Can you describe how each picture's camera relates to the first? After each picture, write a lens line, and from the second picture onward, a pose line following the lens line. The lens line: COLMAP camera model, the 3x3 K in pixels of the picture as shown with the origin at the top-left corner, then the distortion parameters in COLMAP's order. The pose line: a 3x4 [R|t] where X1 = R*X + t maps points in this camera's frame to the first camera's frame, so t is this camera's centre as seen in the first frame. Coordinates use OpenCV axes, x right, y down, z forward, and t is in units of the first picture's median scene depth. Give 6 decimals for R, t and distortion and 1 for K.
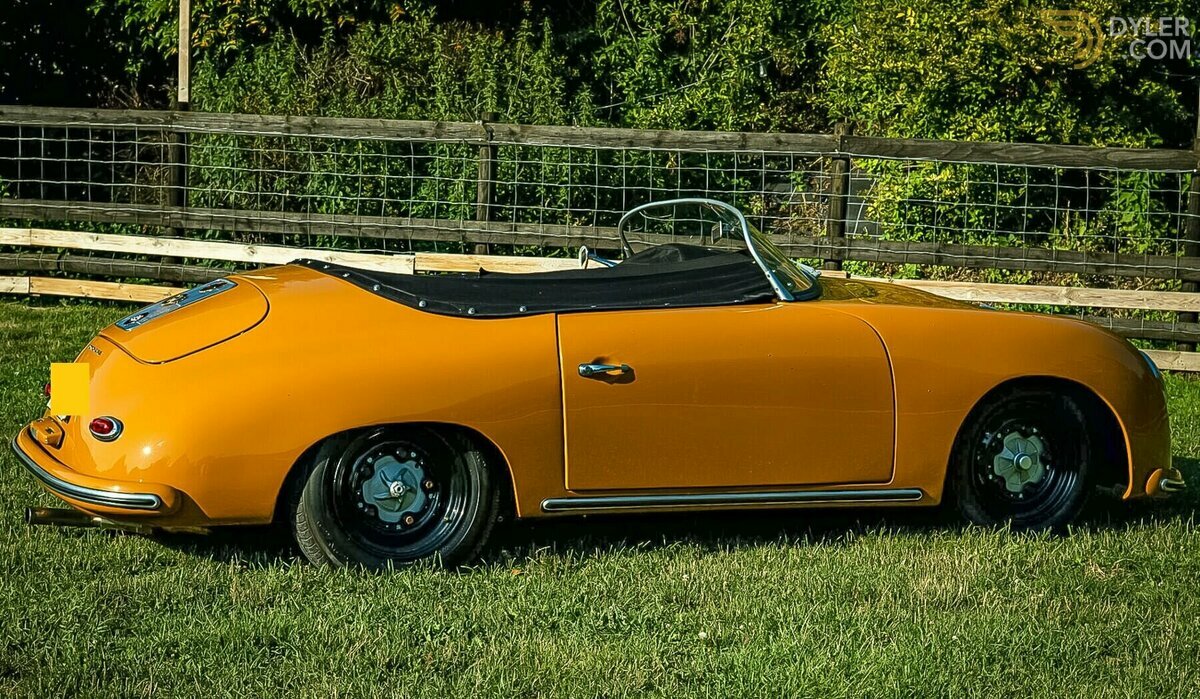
lens RADIAL K [[2557.3, 0, 600.8], [0, 2557.3, 354.0], [0, 0, 1]] dist [0.051441, 0.000000]
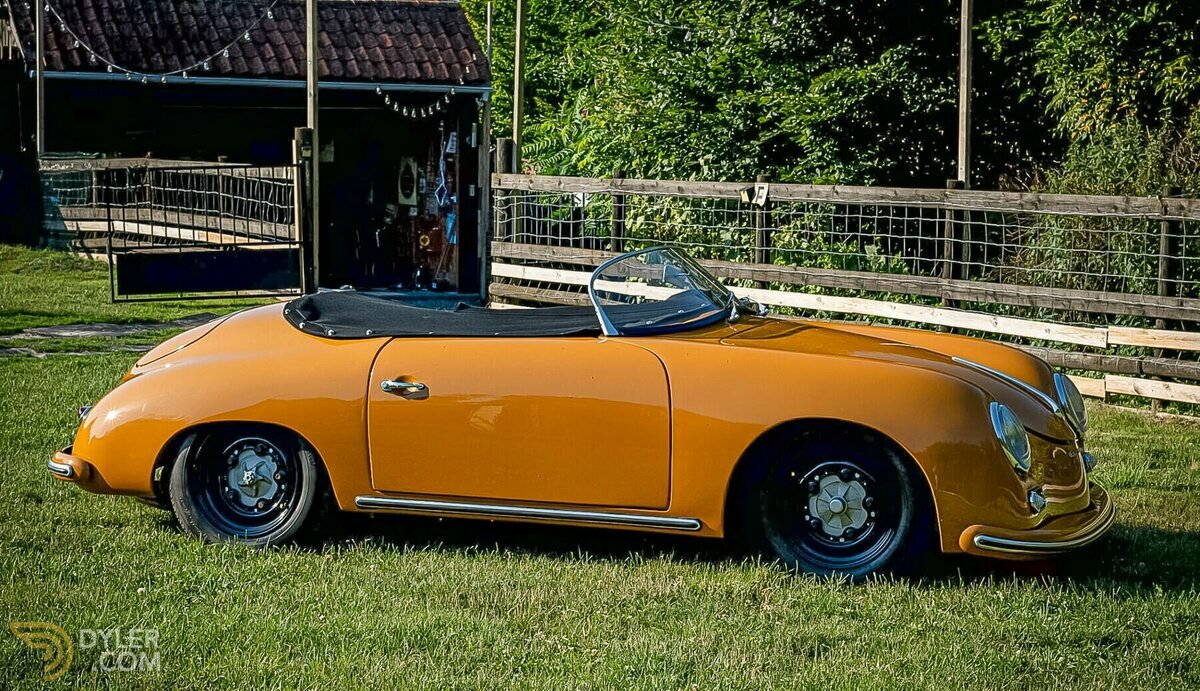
lens RADIAL K [[2568.0, 0, 599.9], [0, 2568.0, 346.5], [0, 0, 1]] dist [0.001937, 0.000000]
pose [[0.782431, 0.032615, -0.621883, 0.695027], [-0.061220, 0.997819, -0.024693, 0.009922], [0.619721, 0.057392, 0.782721, 0.141355]]
